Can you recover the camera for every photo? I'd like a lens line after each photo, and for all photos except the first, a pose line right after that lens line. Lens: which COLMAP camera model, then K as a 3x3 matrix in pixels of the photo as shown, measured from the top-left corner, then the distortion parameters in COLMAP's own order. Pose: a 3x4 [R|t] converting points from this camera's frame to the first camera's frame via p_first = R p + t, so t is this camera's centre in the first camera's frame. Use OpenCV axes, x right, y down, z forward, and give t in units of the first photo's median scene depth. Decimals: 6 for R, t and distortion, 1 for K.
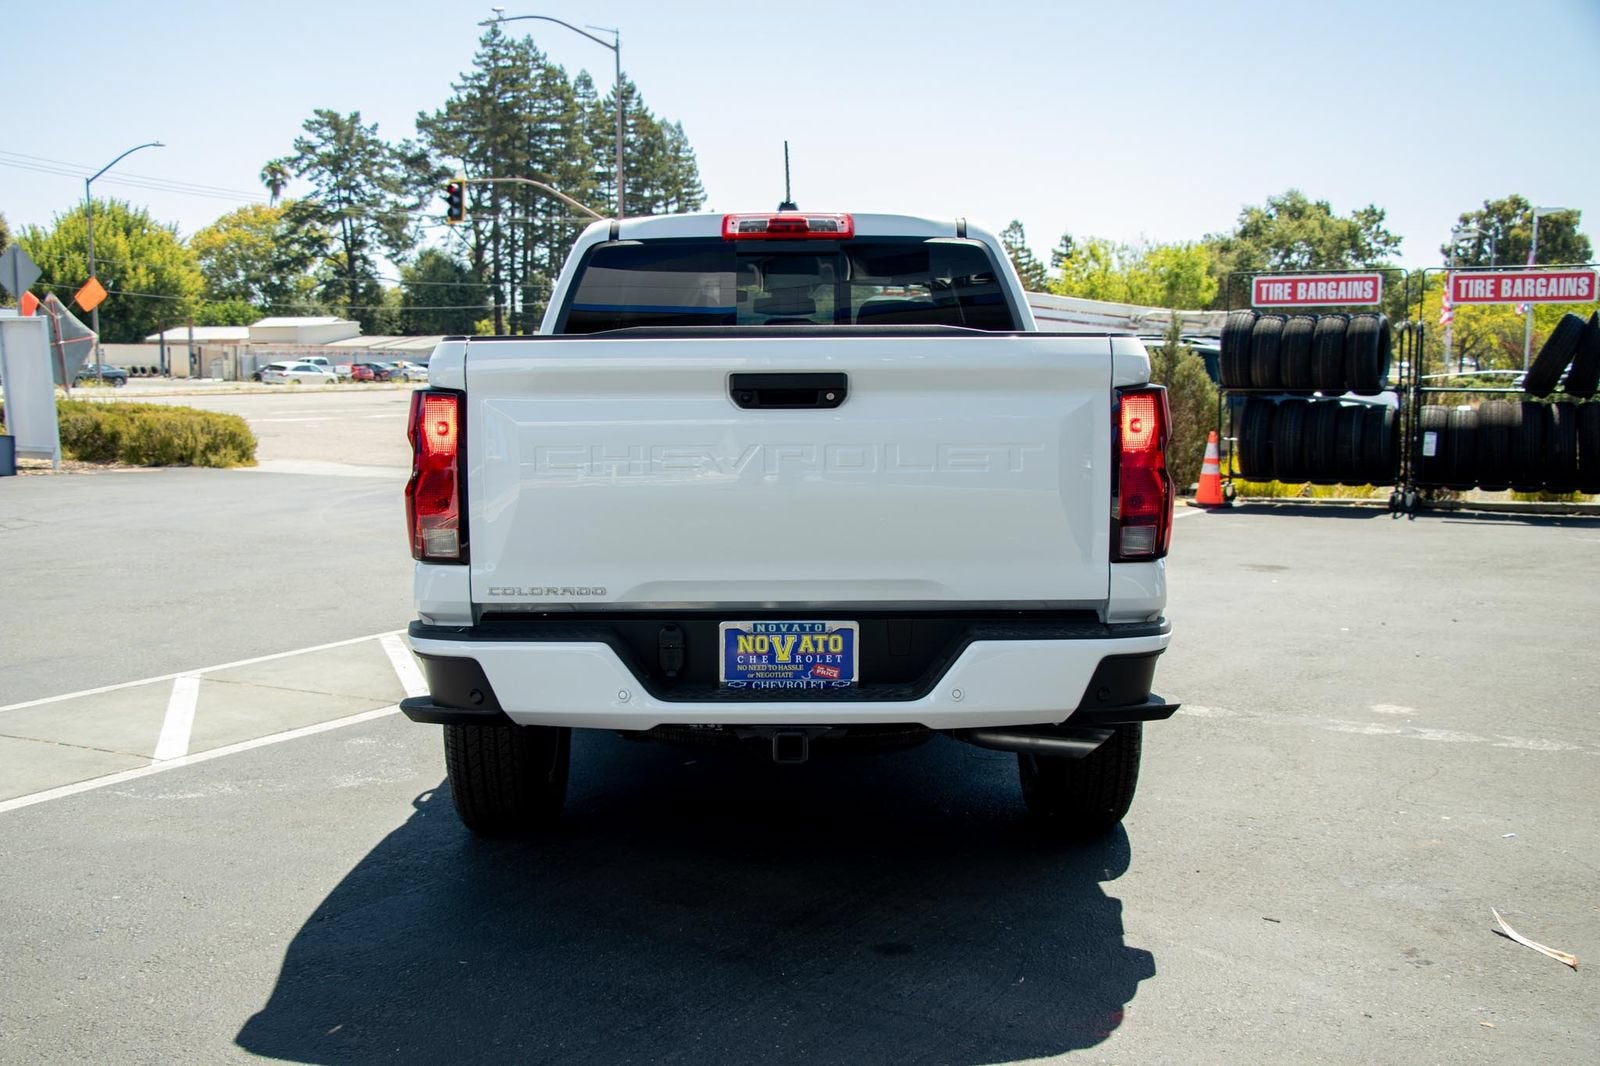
lens RADIAL K [[1784.6, 0, 797.1], [0, 1784.6, 535.5], [0, 0, 1]] dist [-0.002989, 0.000000]
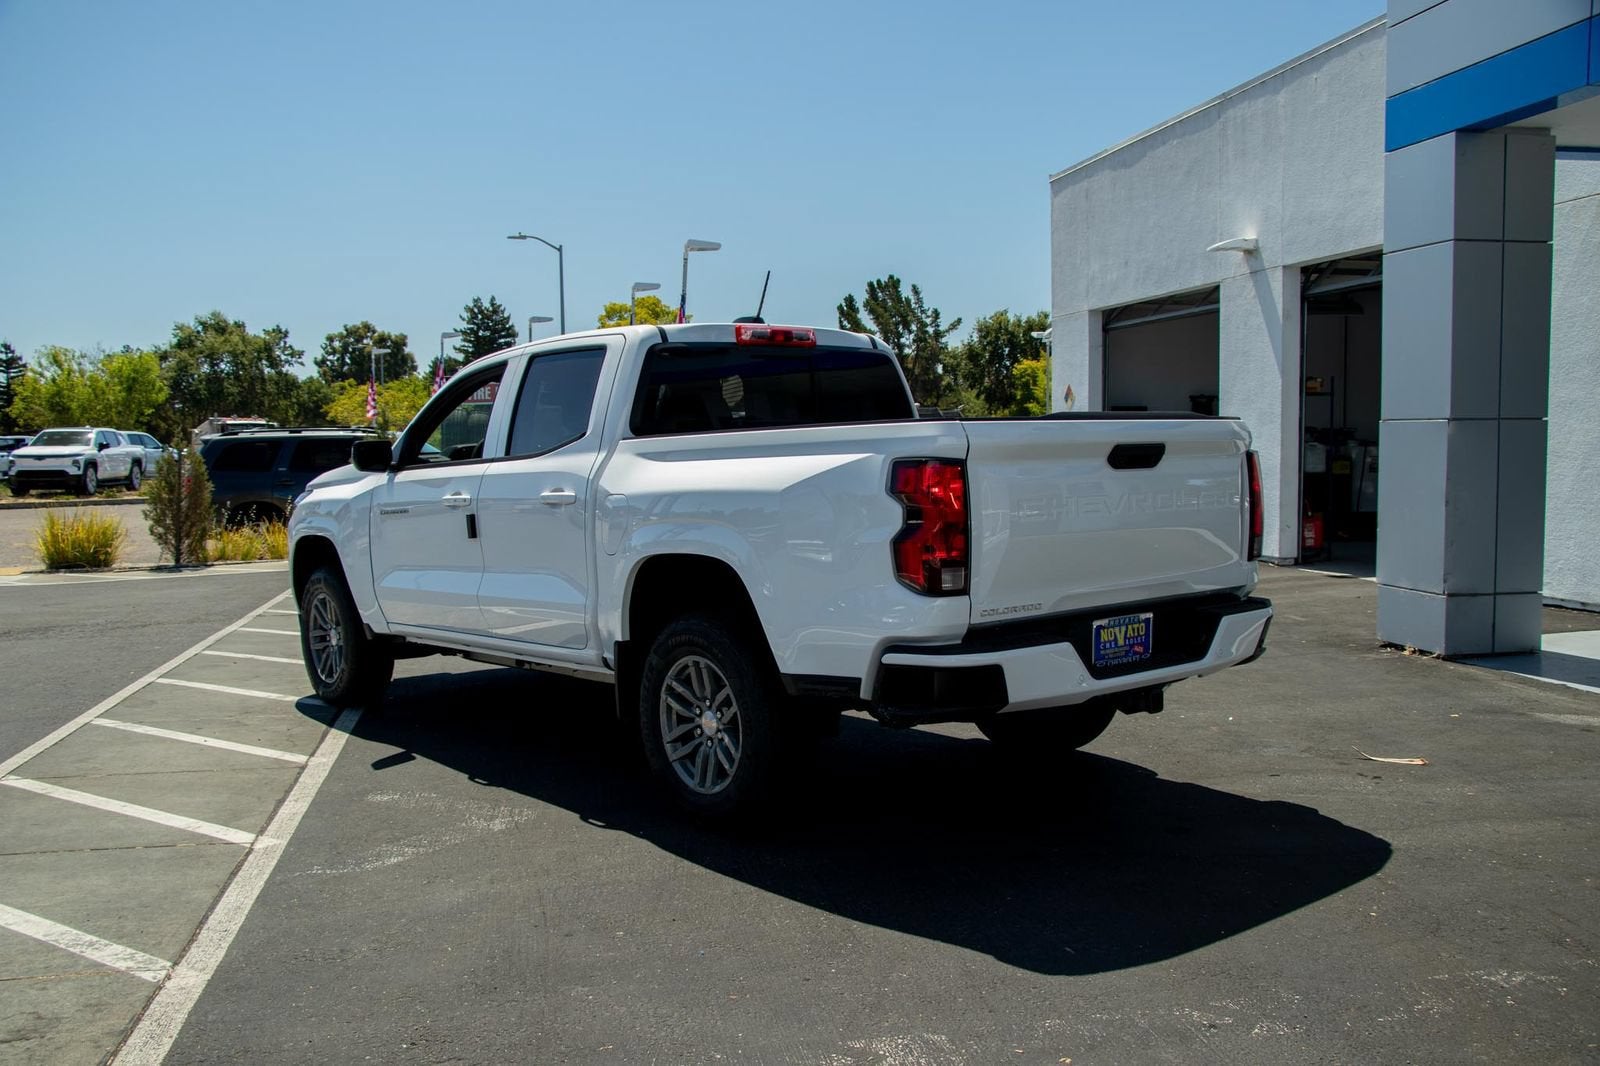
lens RADIAL K [[1409.4, 0, 807.7], [0, 1409.4, 548.1], [0, 0, 1]] dist [-0.078182, 0.002294]
pose [[0.773812, -0.058095, 0.630745, -0.207253], [0.074349, 0.997232, 0.000638, -0.005962], [-0.629036, 0.046402, 0.775990, 0.064312]]
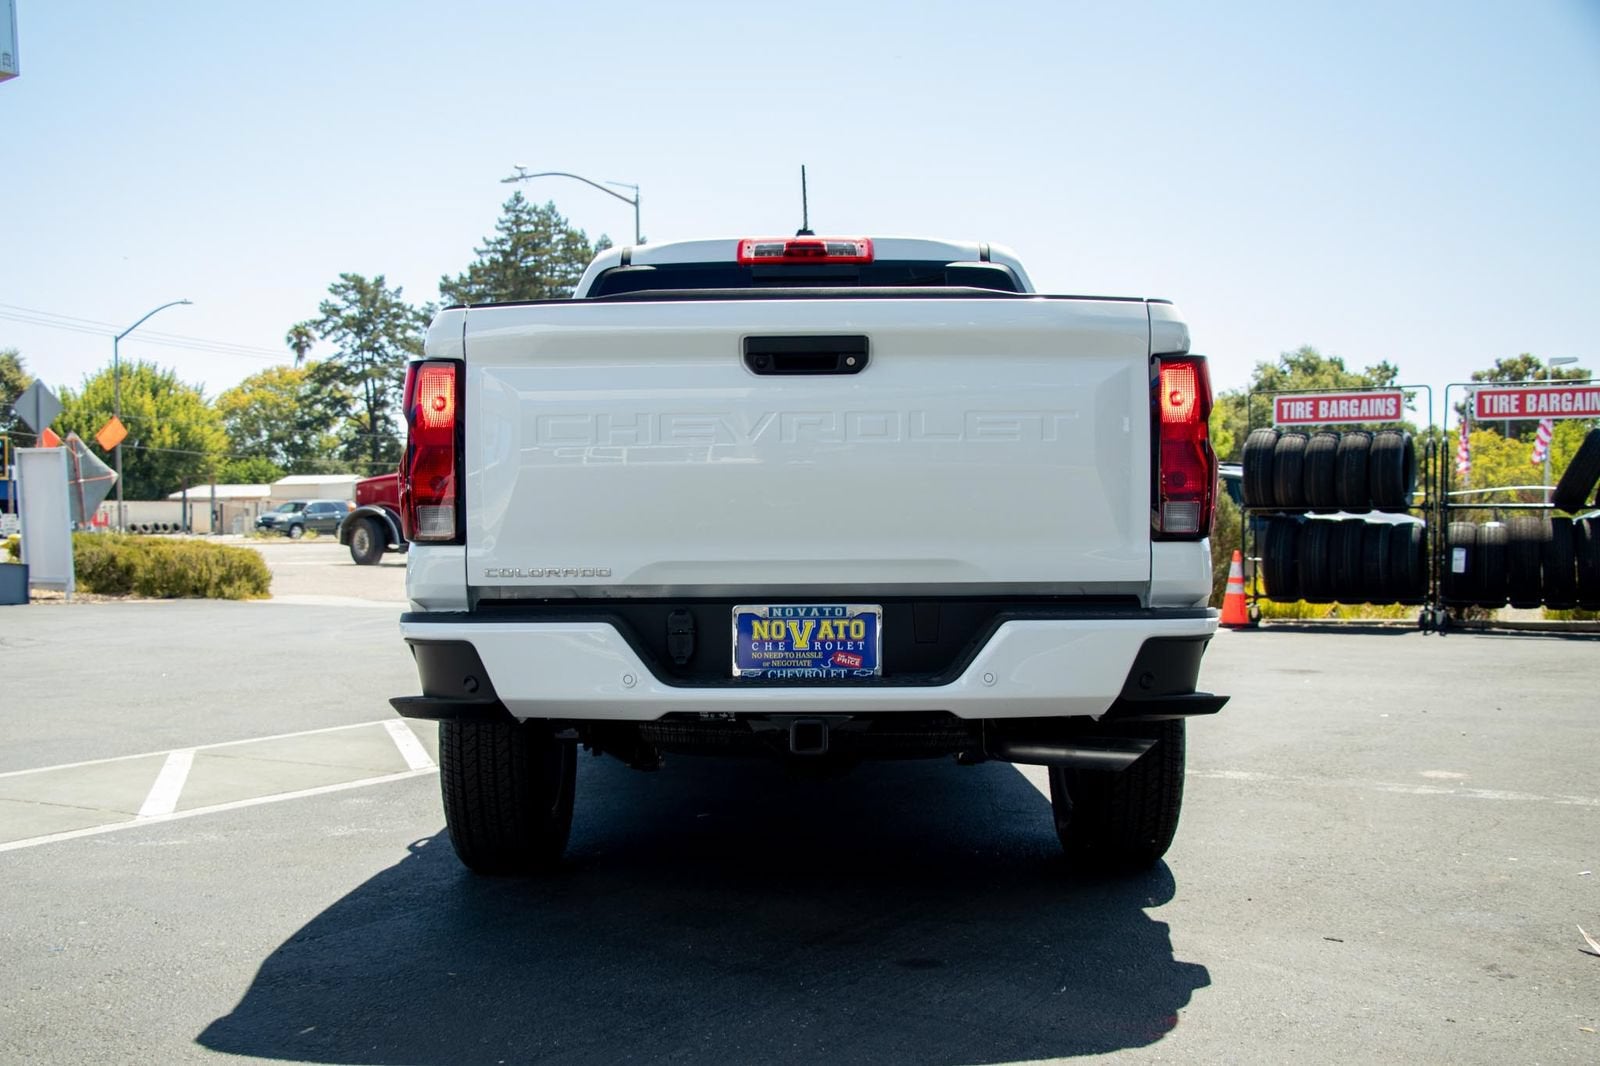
lens RADIAL K [[1784.6, 0, 790.9], [0, 1784.6, 537.3], [0, 0, 1]] dist [-0.002989, 0.000000]
pose [[0.999914, -0.001763, -0.013033, -0.000195], [0.000613, 0.996144, -0.087735, 0.021553], [0.013138, 0.087720, 0.996059, 0.015774]]
